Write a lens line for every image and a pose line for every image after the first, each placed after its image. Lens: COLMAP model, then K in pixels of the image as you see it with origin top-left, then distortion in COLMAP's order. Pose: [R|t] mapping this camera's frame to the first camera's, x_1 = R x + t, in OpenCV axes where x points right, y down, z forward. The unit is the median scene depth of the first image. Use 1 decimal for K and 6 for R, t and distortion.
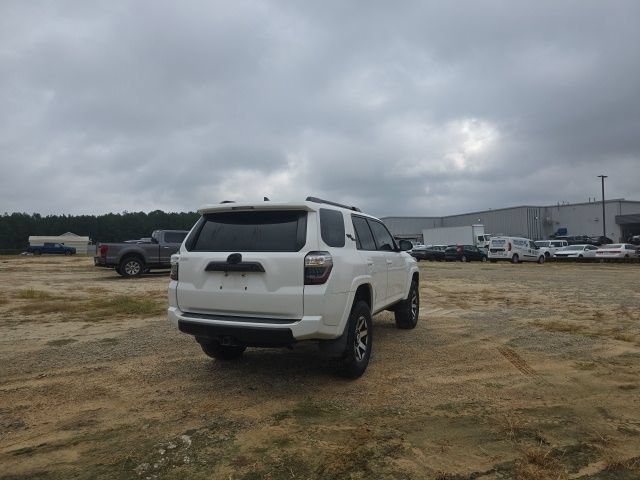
lens RADIAL K [[431.1, 0, 318.7], [0, 431.1, 255.3], [0, 0, 1]] dist [0.094443, -0.059398]
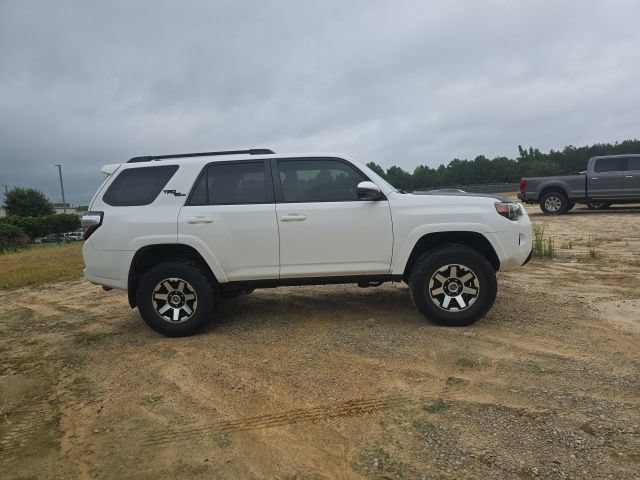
lens RADIAL K [[427.6, 0, 320.0], [0, 427.6, 240.0], [0, 0, 1]] dist [0.063525, -0.059860]
pose [[0.334961, 0.079642, -0.938860, 1.072104], [0.040624, 0.994274, 0.098836, -0.020287], [0.941356, -0.071247, 0.329808, 0.986221]]
